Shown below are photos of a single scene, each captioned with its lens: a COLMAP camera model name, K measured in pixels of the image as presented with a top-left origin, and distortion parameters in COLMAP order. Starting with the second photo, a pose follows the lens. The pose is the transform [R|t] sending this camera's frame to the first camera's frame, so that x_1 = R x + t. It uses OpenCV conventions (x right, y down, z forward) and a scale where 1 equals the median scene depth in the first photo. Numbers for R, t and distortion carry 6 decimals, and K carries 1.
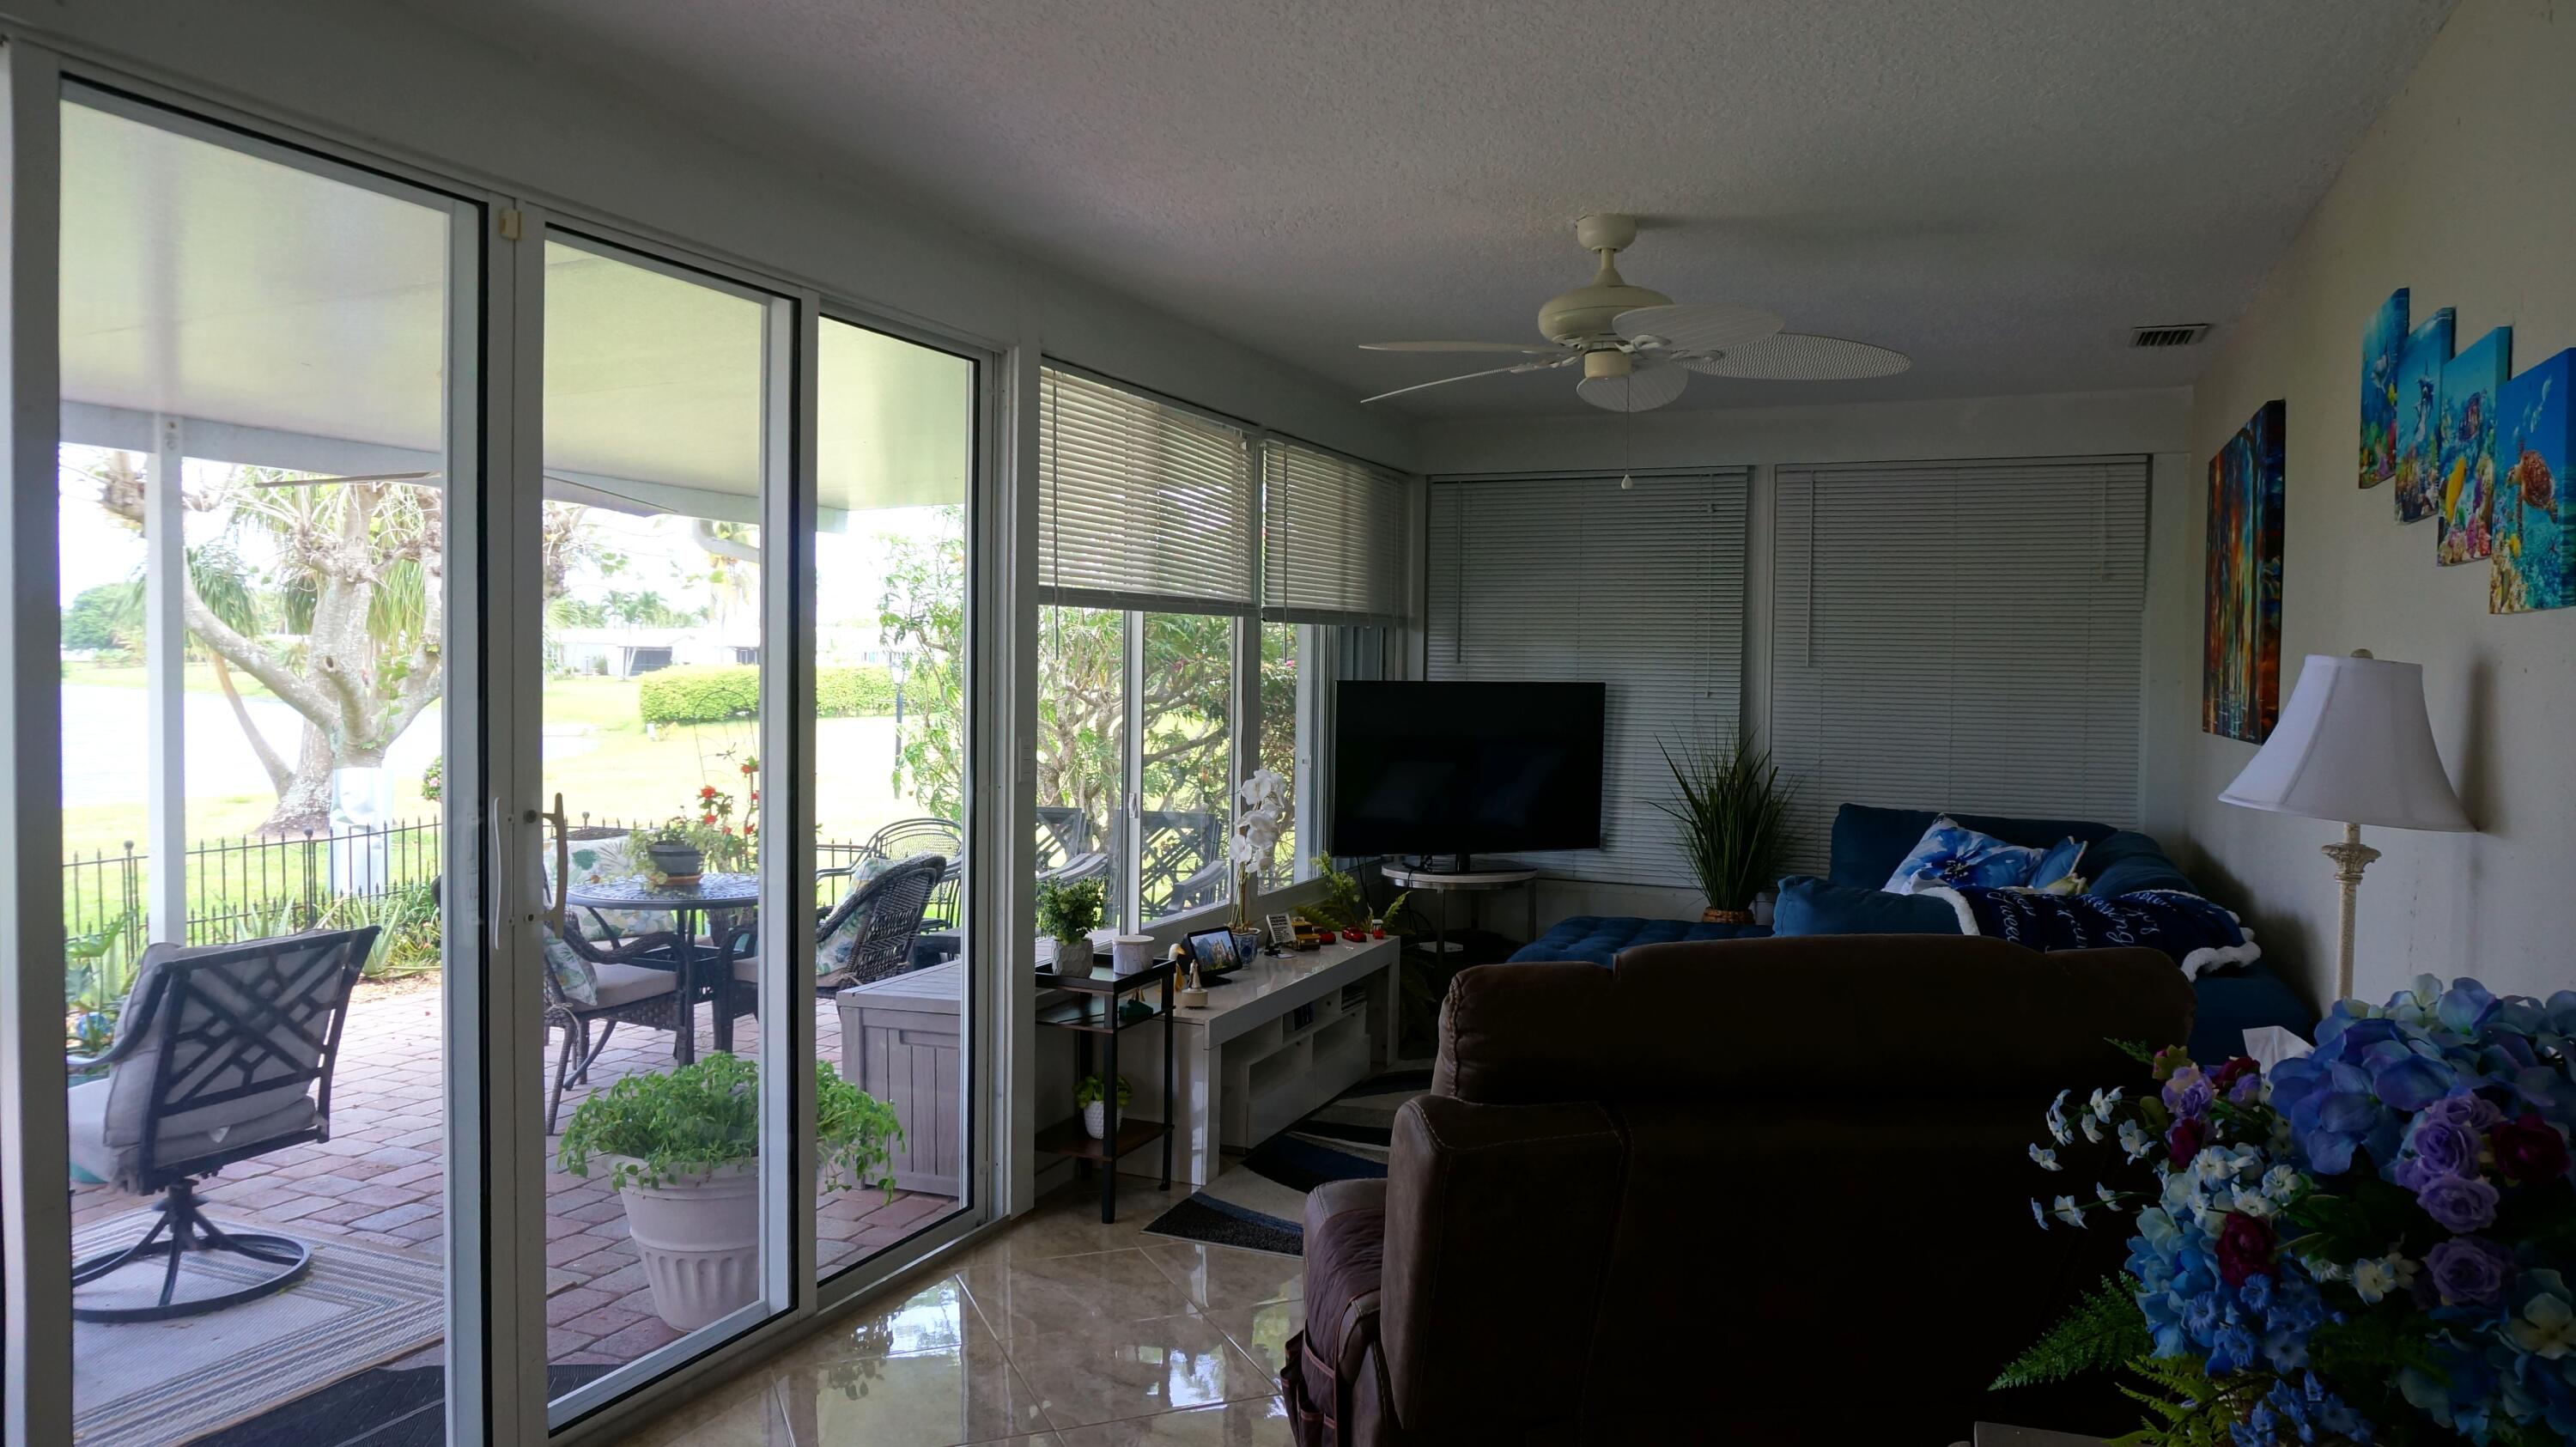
lens RADIAL K [[1738.1, 0, 1282.5], [0, 1738.1, 723.3], [0, 0, 1]] dist [-0.046677, 0.034461]
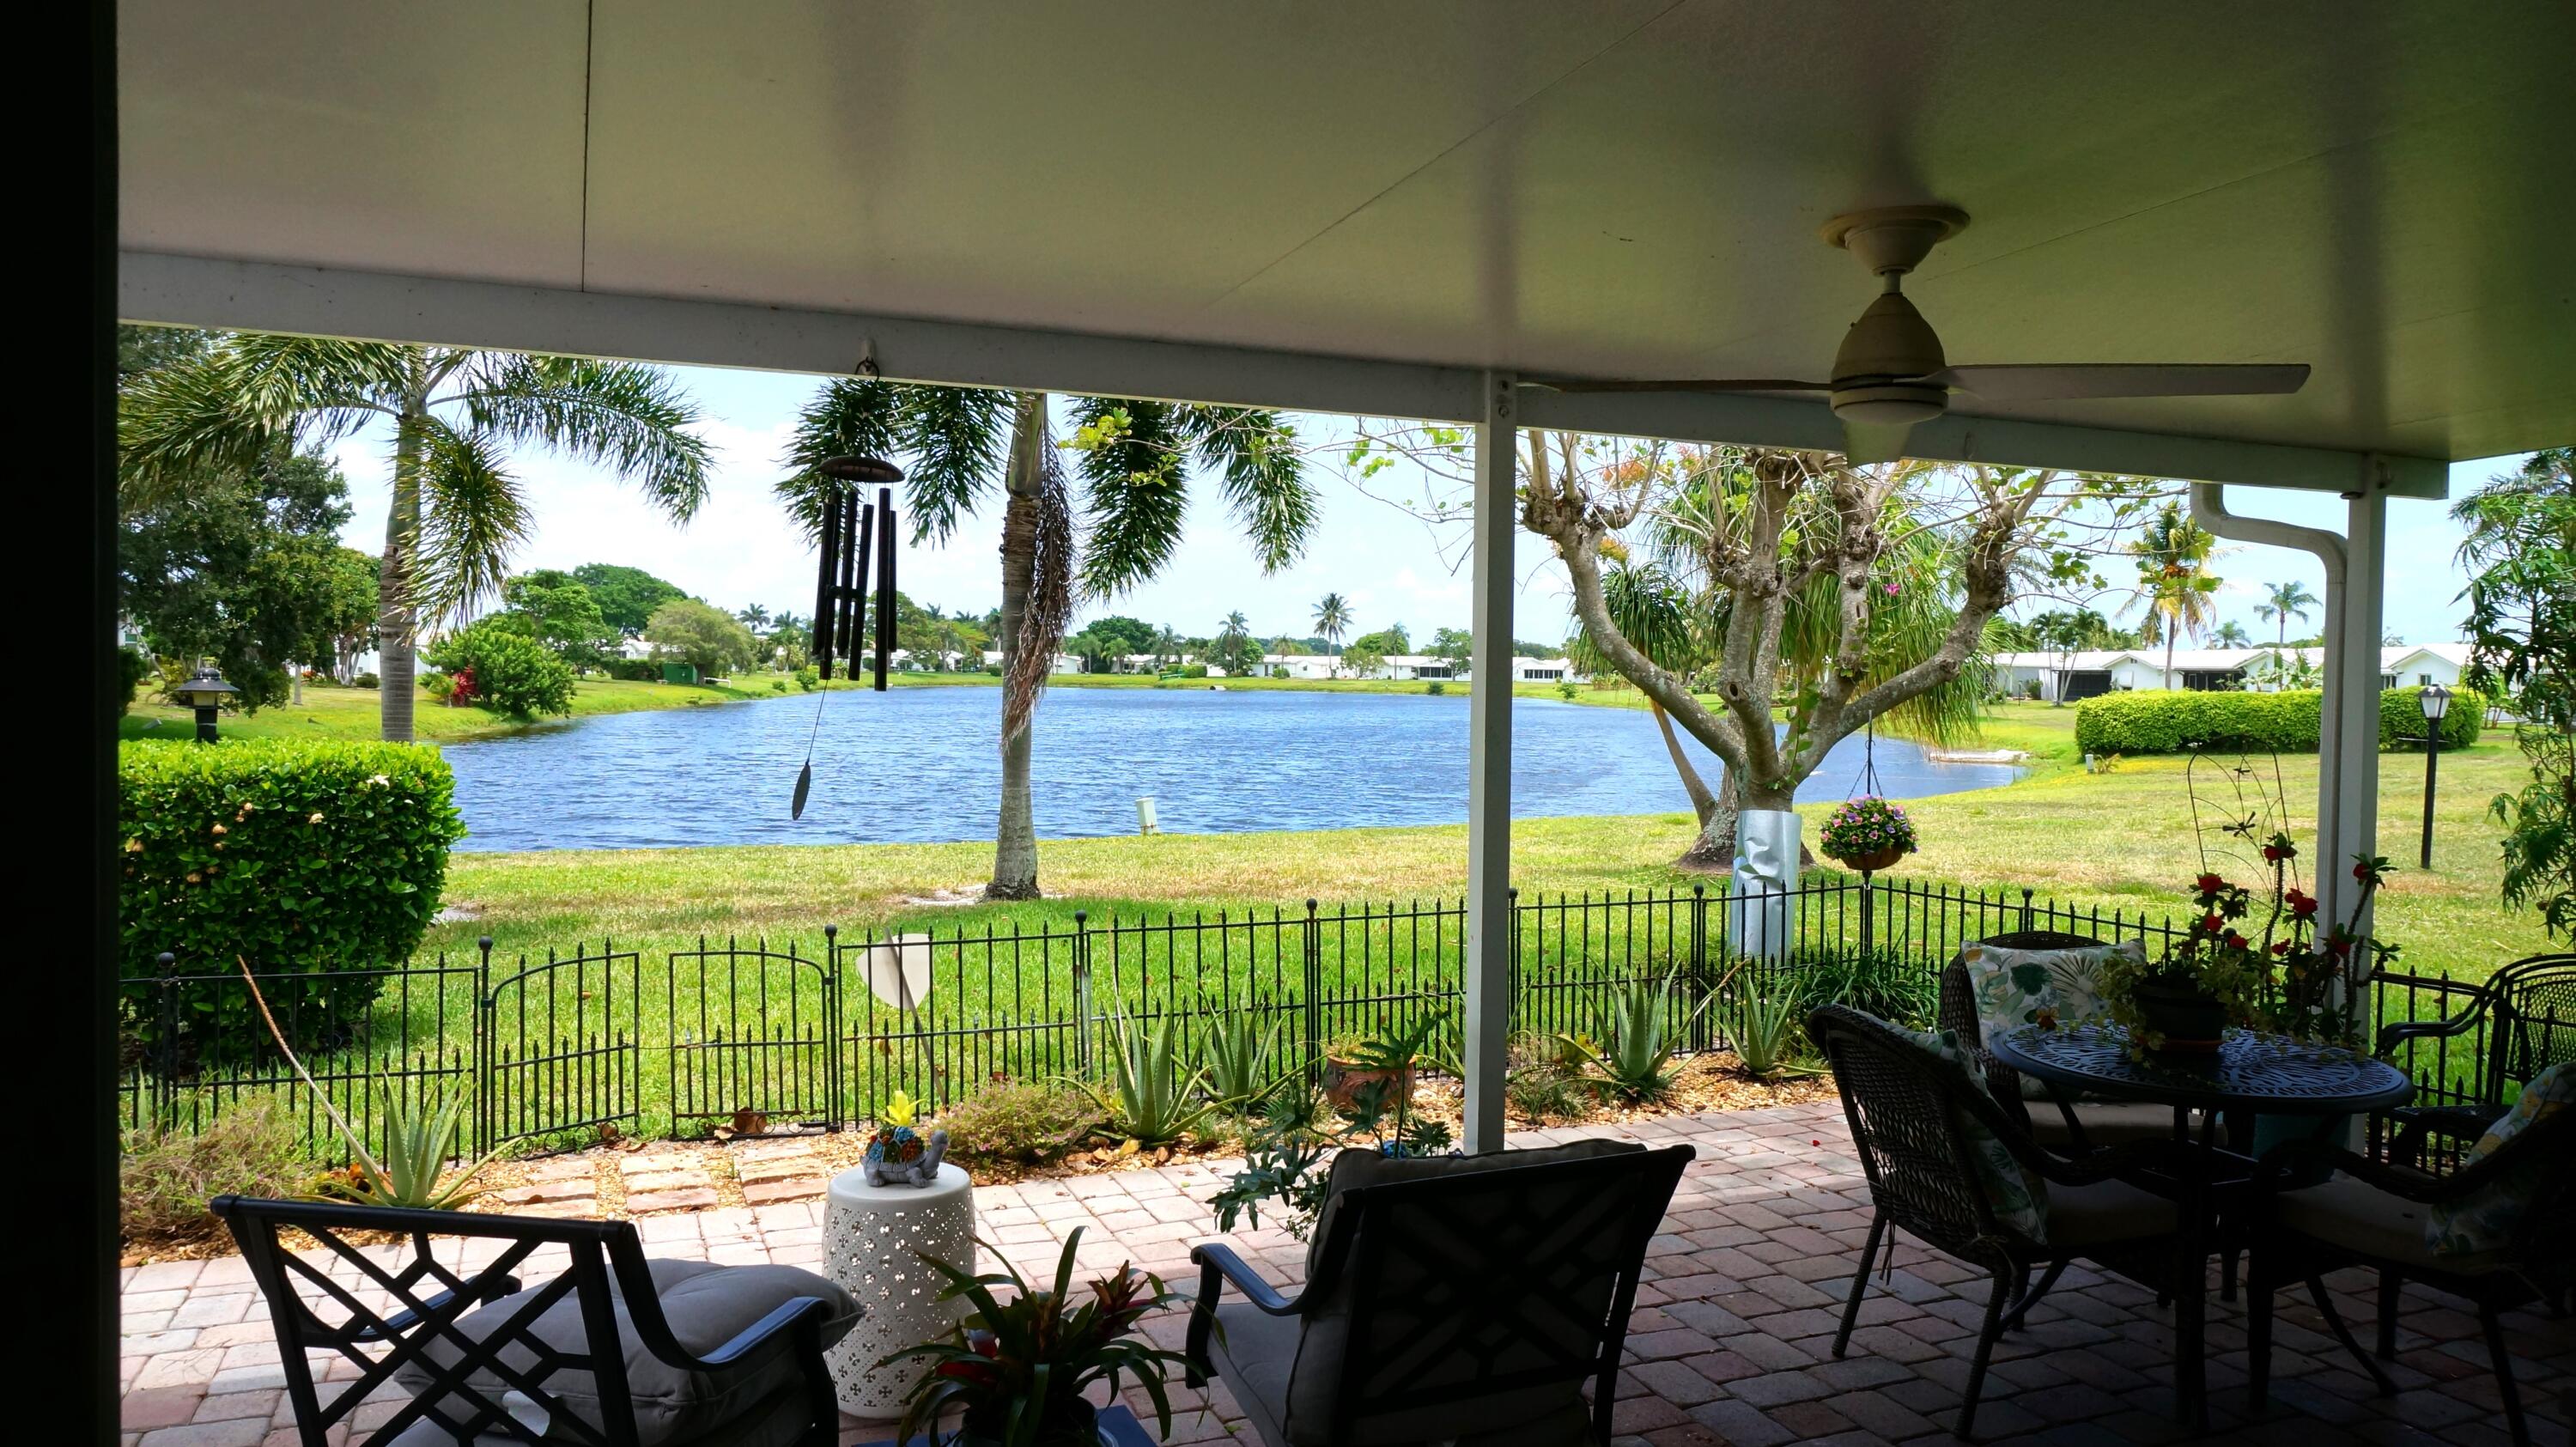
lens RADIAL K [[1738.1, 0, 1282.5], [0, 1738.1, 723.3], [0, 0, 1]] dist [-0.046677, 0.034461]
pose [[0.706752, 0.017687, -0.707240, -0.094364], [-0.027423, 0.999621, -0.002406, -0.010098], [0.706930, 0.021095, 0.706969, 0.217731]]
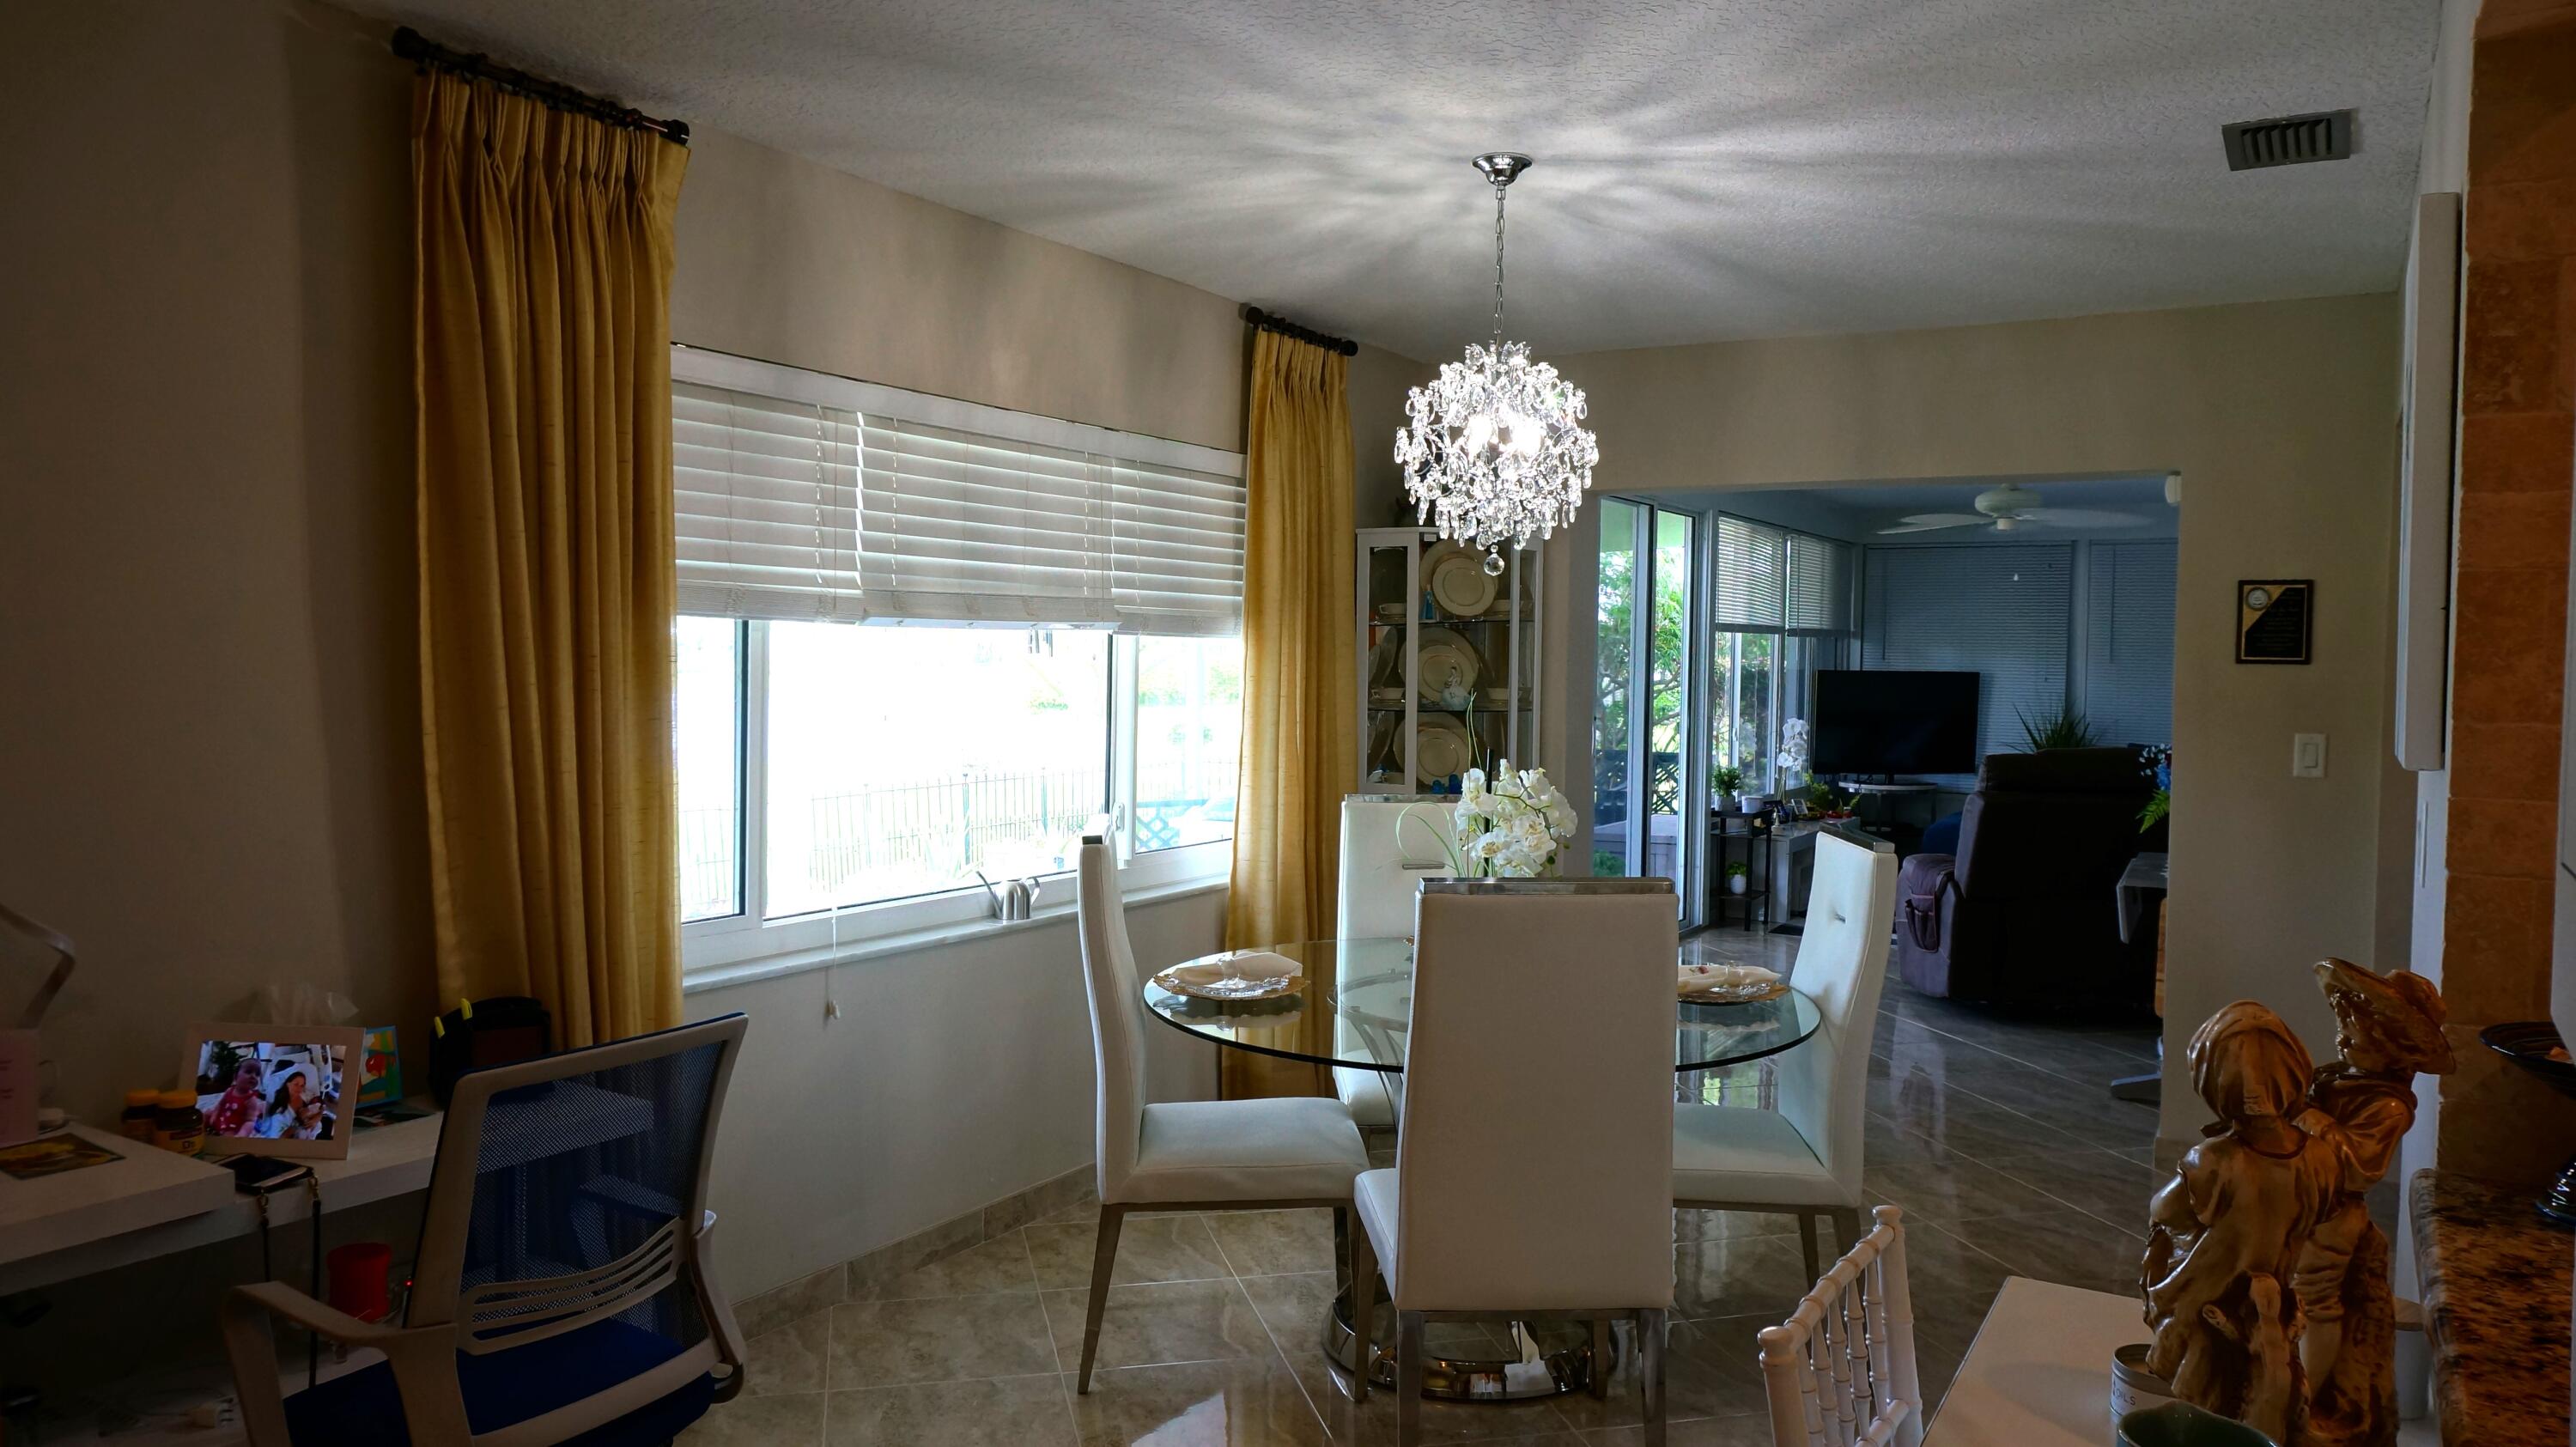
lens RADIAL K [[1738.1, 0, 1282.5], [0, 1738.1, 723.3], [0, 0, 1]] dist [-0.046677, 0.034461]
pose [[0.987286, 0.008879, -0.158703, -0.277194], [-0.008331, 0.999957, 0.004115, 0.031733], [0.158733, -0.002740, 0.987318, -0.969323]]
